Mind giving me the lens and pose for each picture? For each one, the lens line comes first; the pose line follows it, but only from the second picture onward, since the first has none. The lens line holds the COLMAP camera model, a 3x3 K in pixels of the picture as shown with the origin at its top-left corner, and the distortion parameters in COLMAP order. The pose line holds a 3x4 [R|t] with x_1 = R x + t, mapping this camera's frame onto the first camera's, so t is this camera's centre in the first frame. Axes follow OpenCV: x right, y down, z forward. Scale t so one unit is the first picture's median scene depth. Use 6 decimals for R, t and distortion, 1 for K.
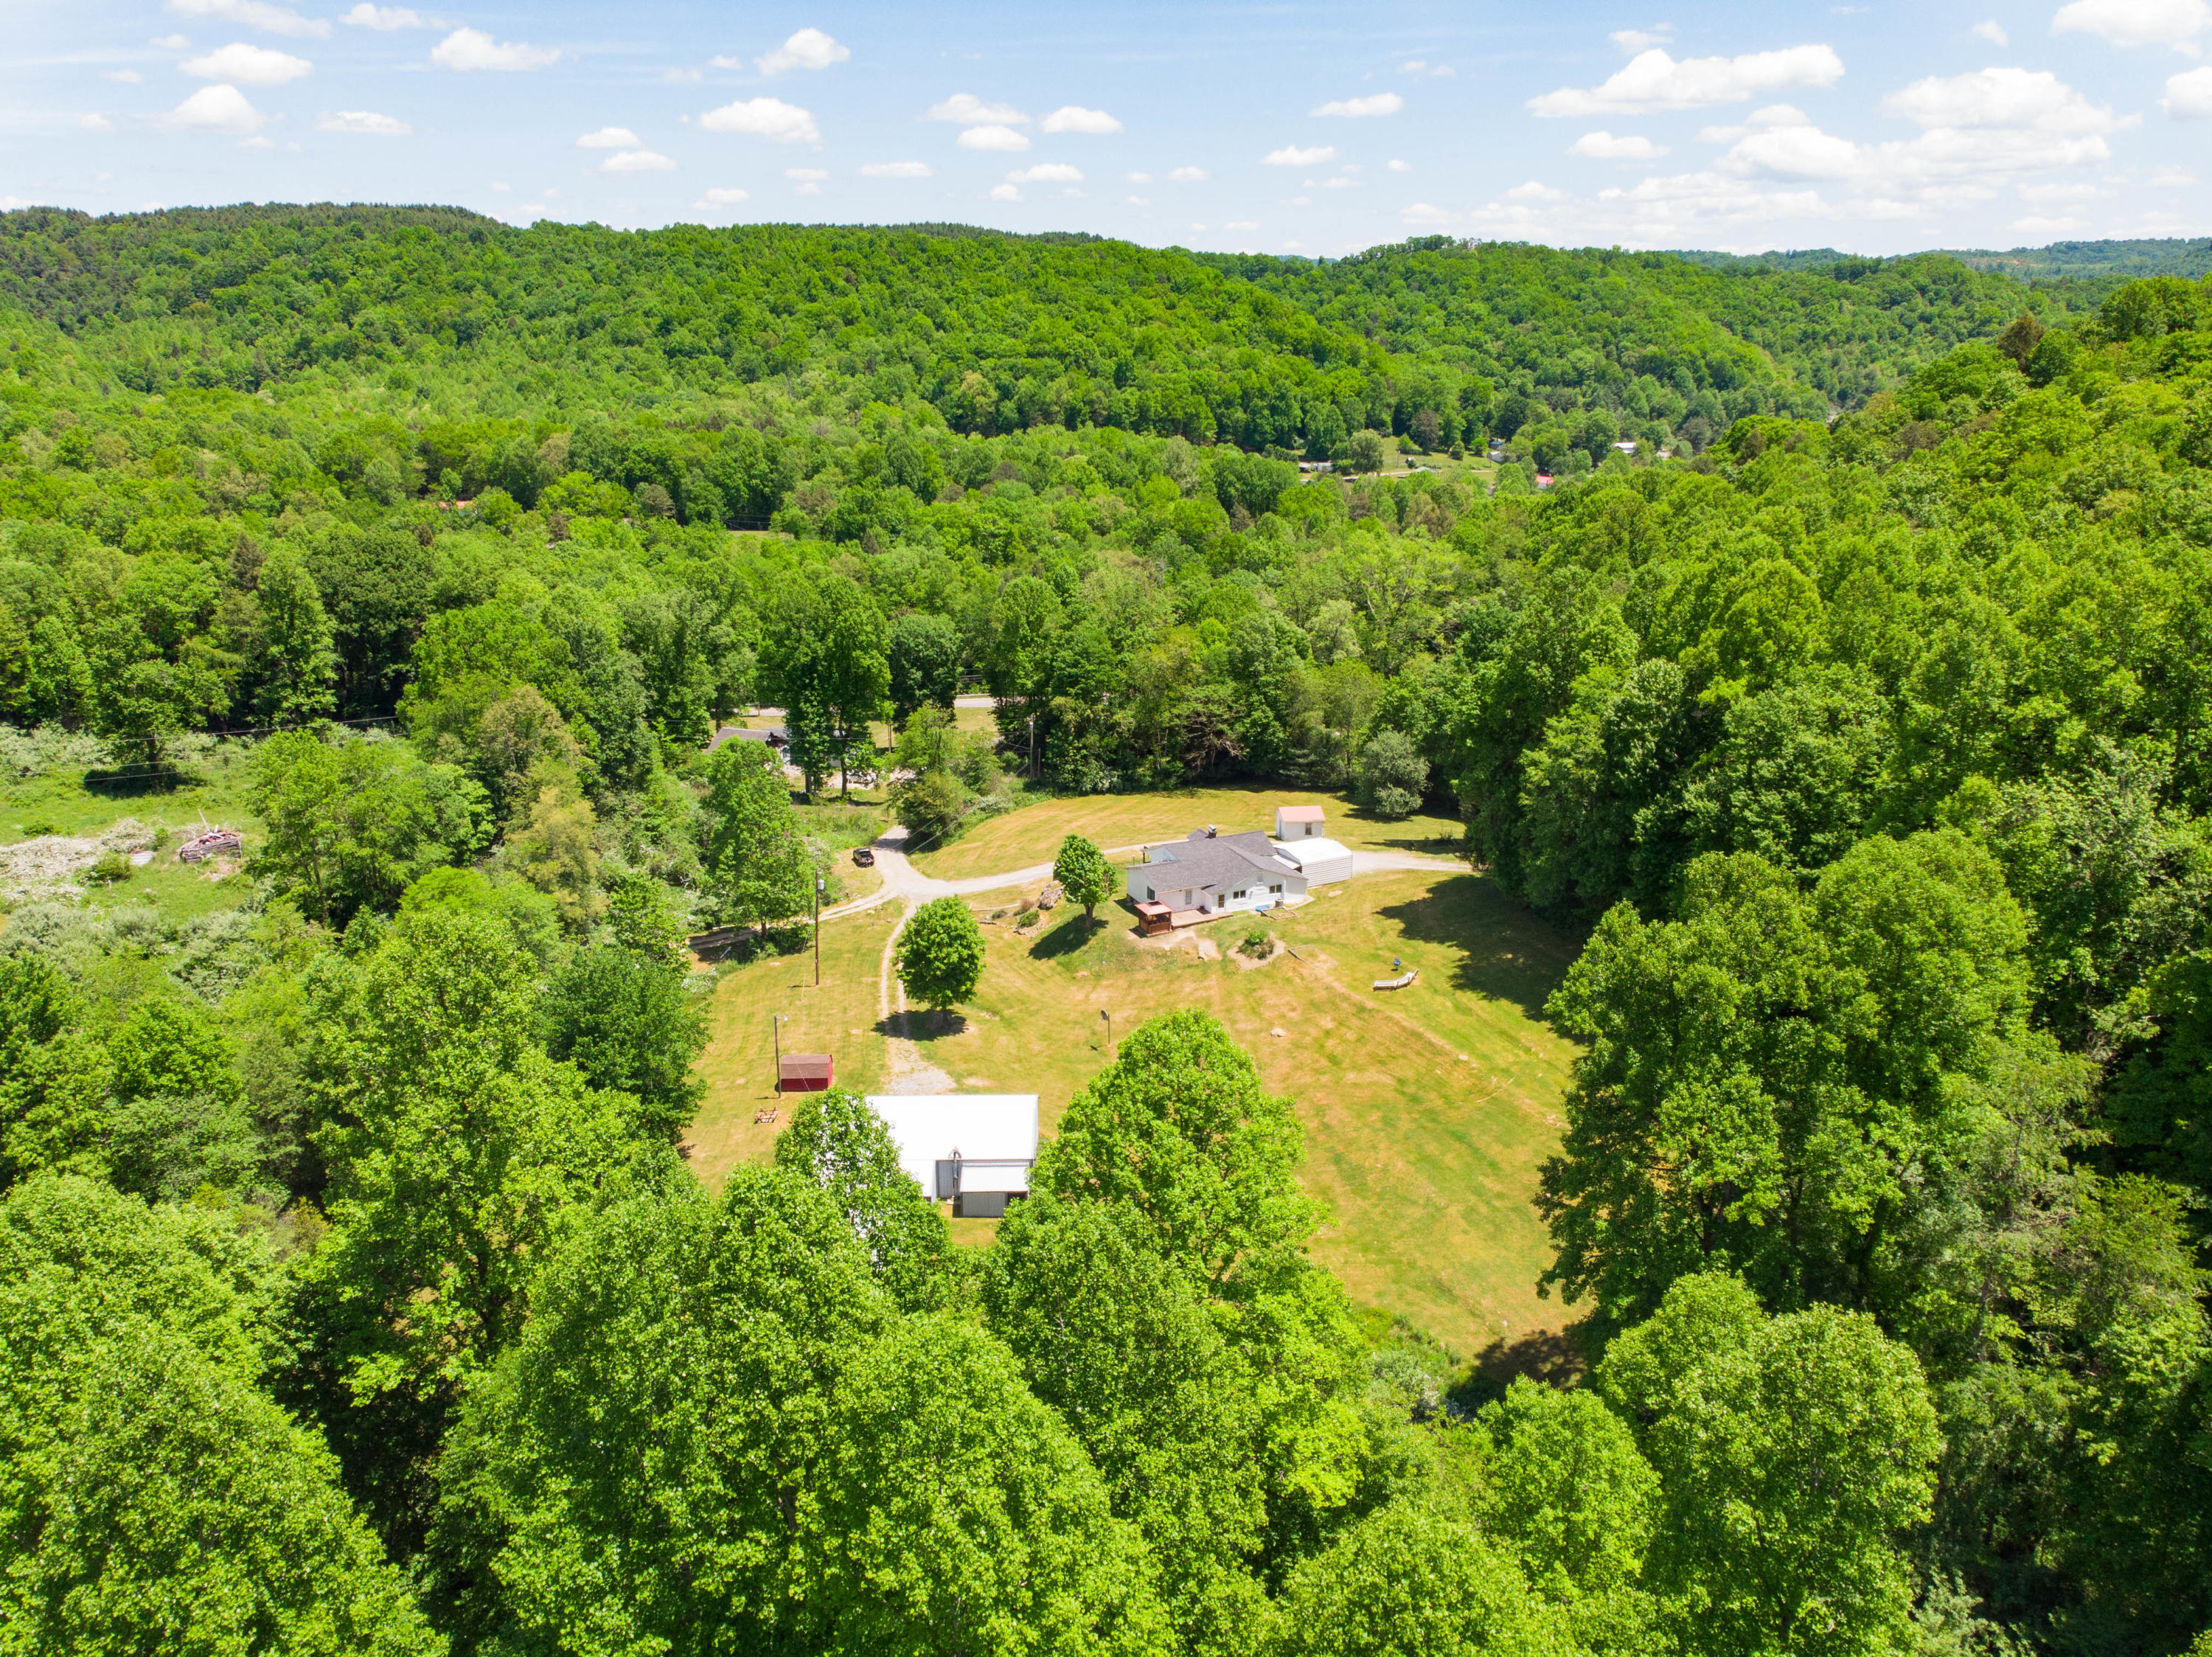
lens RADIAL K [[1605.5, 0, 1122.9], [0, 1605.5, 841.4], [0, 0, 1]] dist [0.008501, 0.004709]
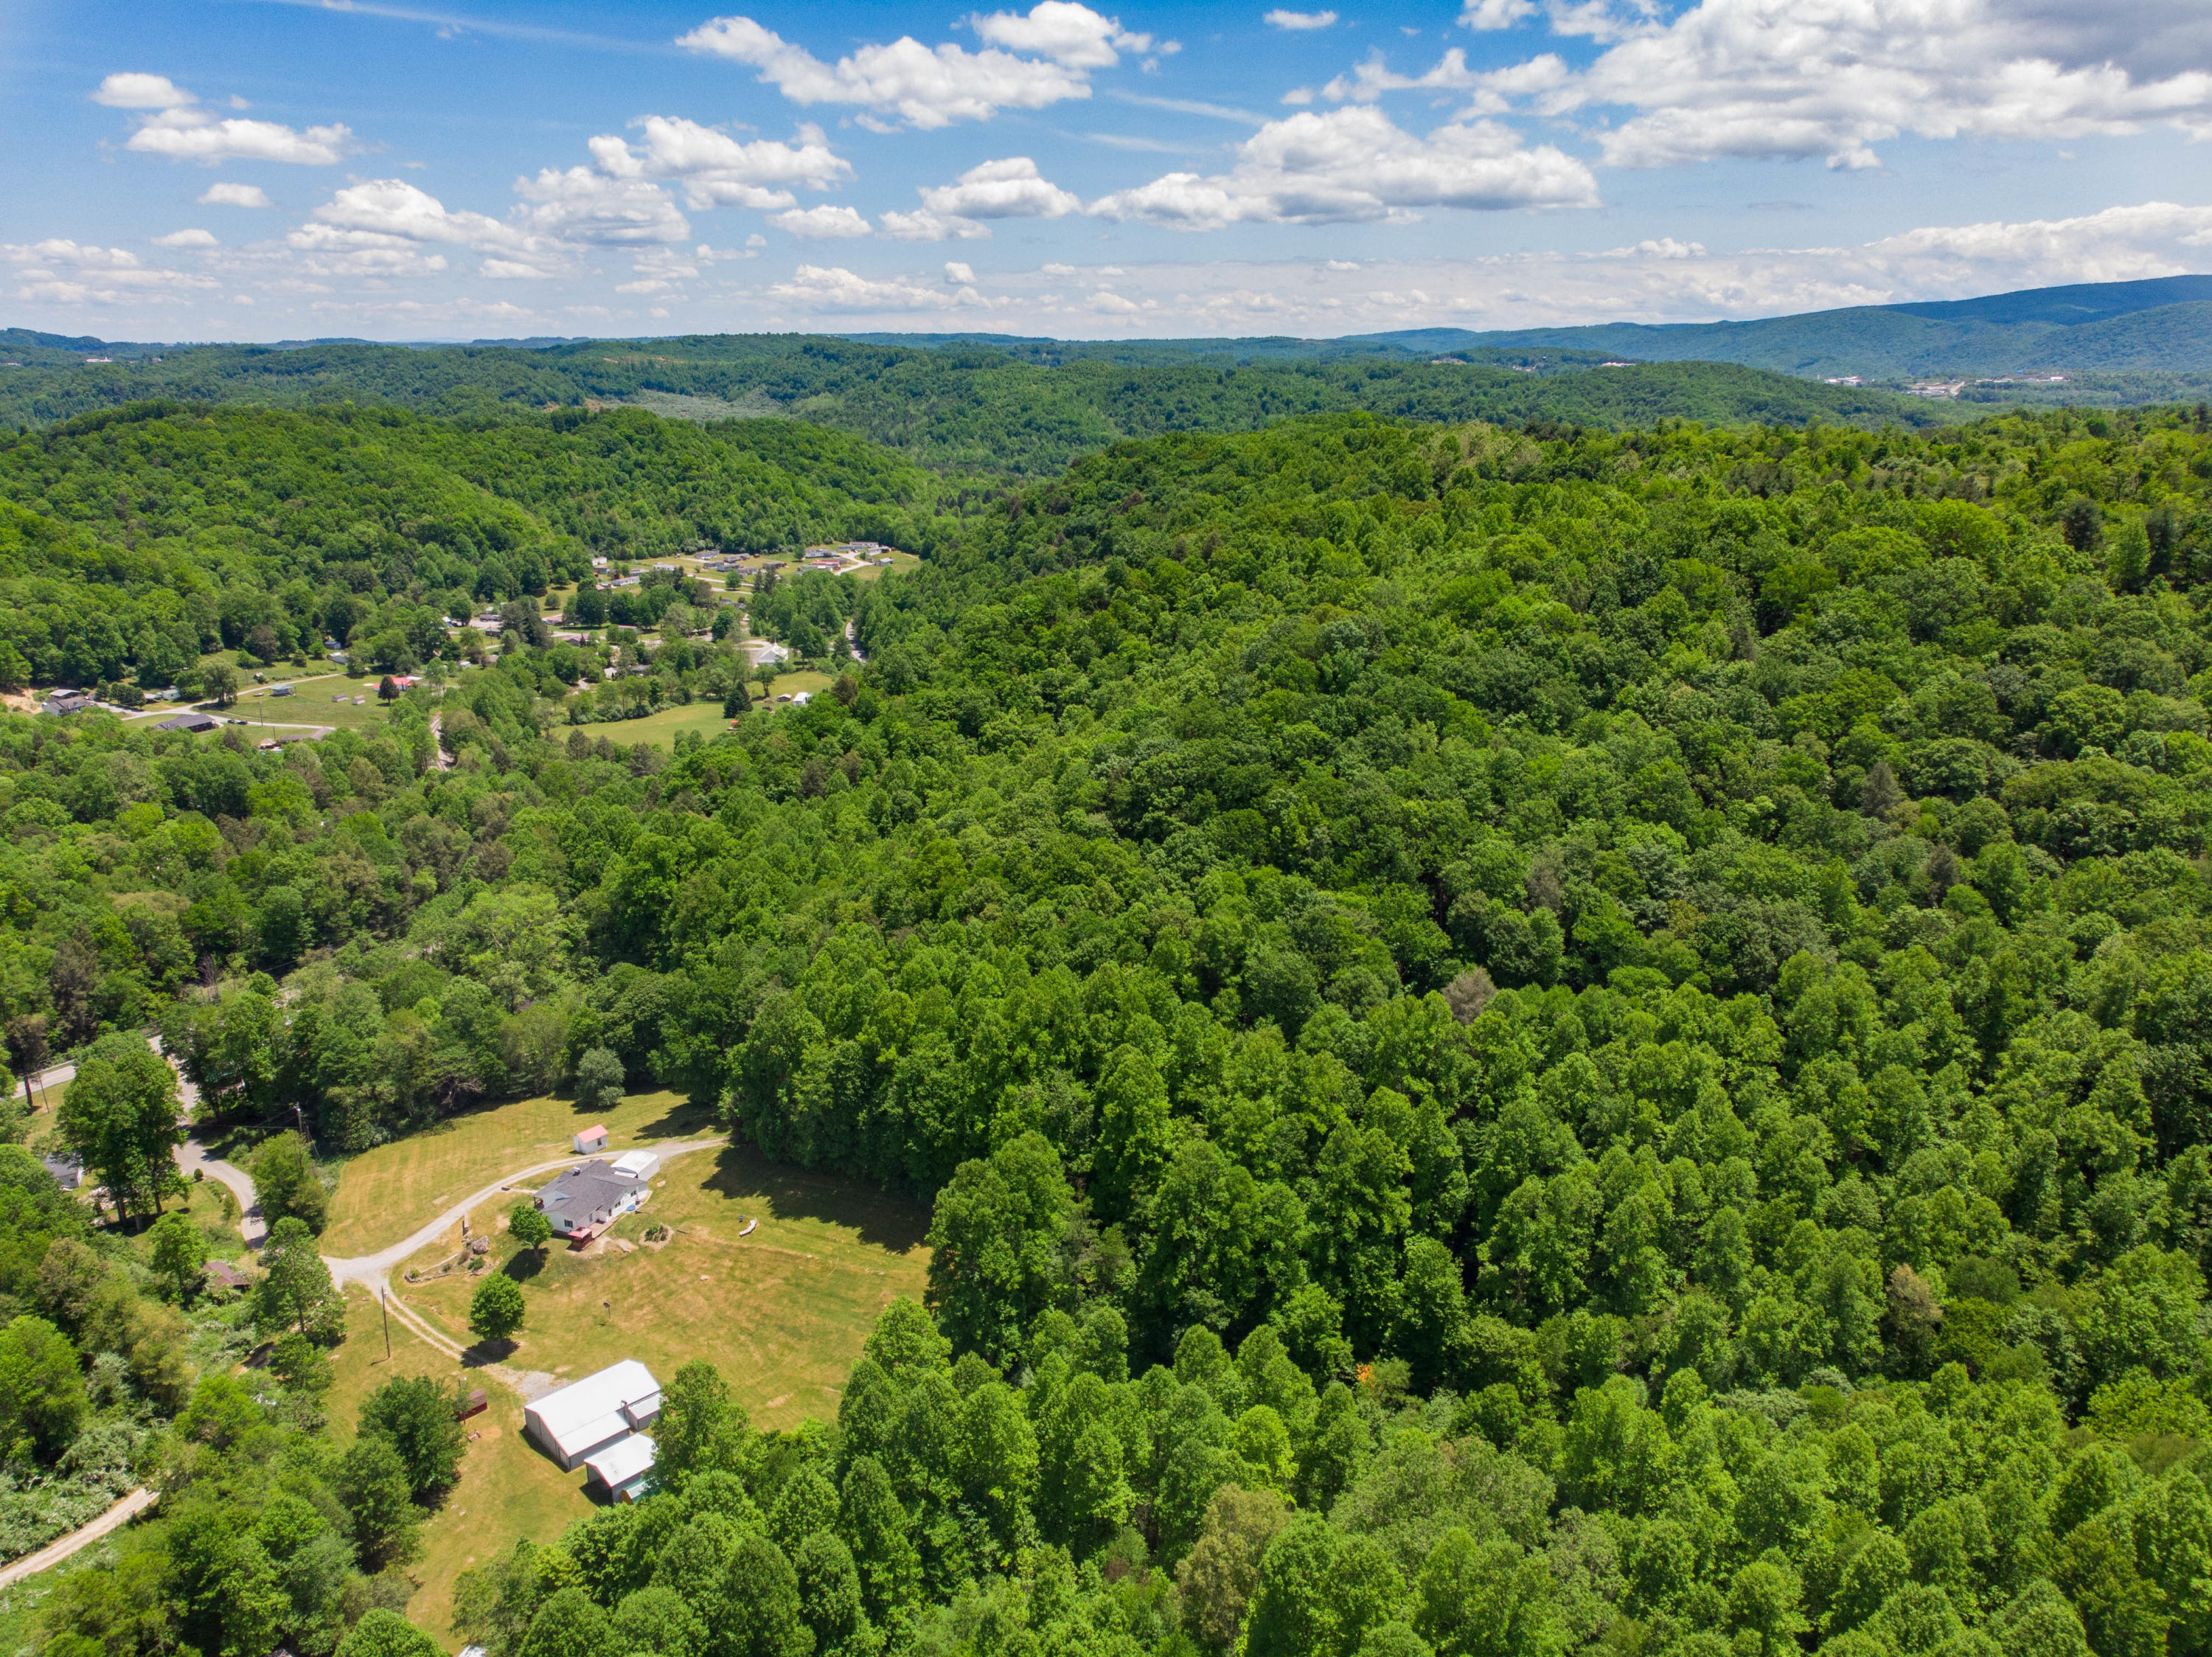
lens RADIAL K [[1605.5, 0, 1116.5], [0, 1605.5, 837.8], [0, 0, 1]] dist [0.008501, 0.004709]
pose [[0.726434, -0.201416, 0.657057, -0.123119], [0.219633, 0.973989, 0.055746, -0.068295], [-0.651195, 0.103816, 0.751776, -0.140420]]
